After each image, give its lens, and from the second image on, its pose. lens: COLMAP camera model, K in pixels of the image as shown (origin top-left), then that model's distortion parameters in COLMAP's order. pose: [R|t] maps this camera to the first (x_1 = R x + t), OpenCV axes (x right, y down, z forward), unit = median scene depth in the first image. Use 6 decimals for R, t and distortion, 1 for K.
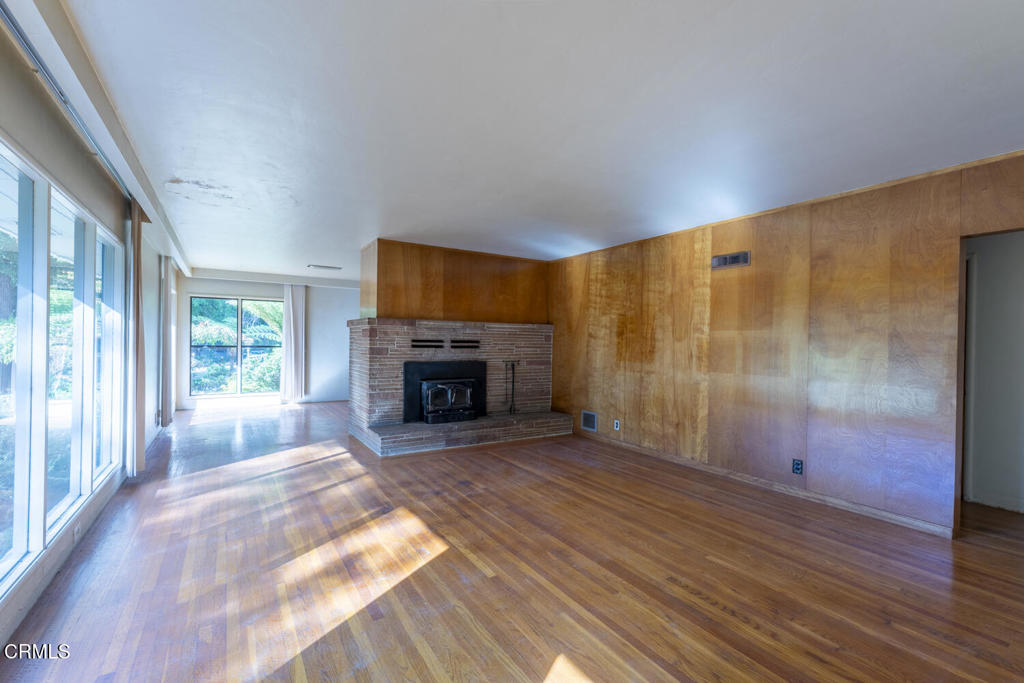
lens RADIAL K [[455.3, 0, 510.7], [0, 455.3, 343.2], [0, 0, 1]] dist [-0.001576, -0.000072]
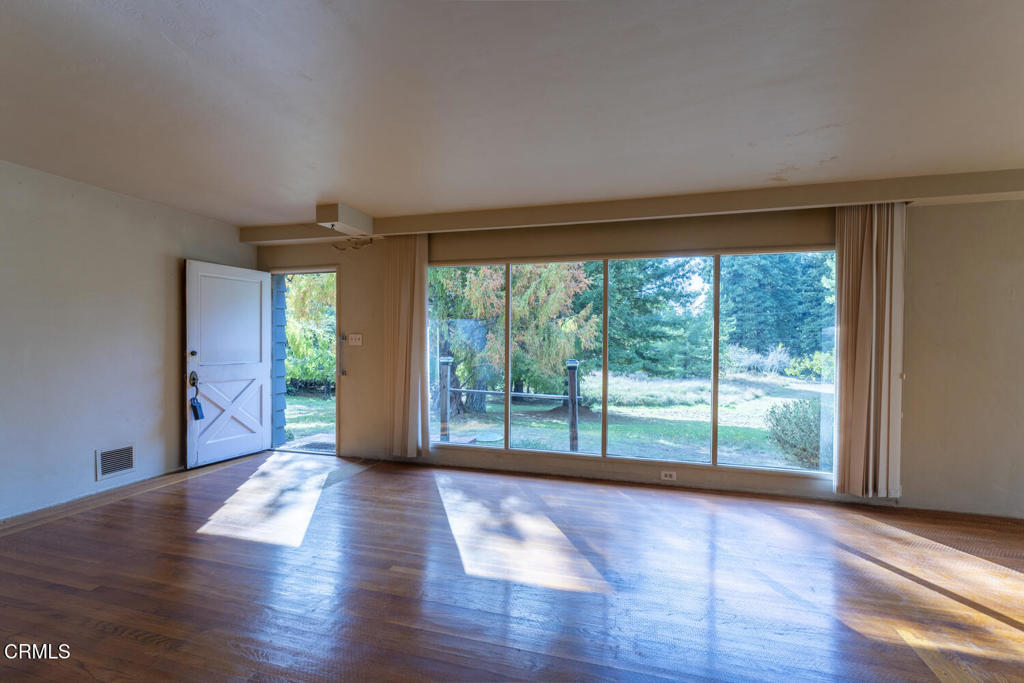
lens RADIAL K [[455.3, 0, 518.6], [0, 455.3, 339.9], [0, 0, 1]] dist [-0.001576, -0.000072]
pose [[-0.744719, 0.004734, -0.667362, 0.293247], [-0.003476, 0.999934, 0.010973, -0.026279], [0.667370, 0.010492, -0.744653, 1.298352]]
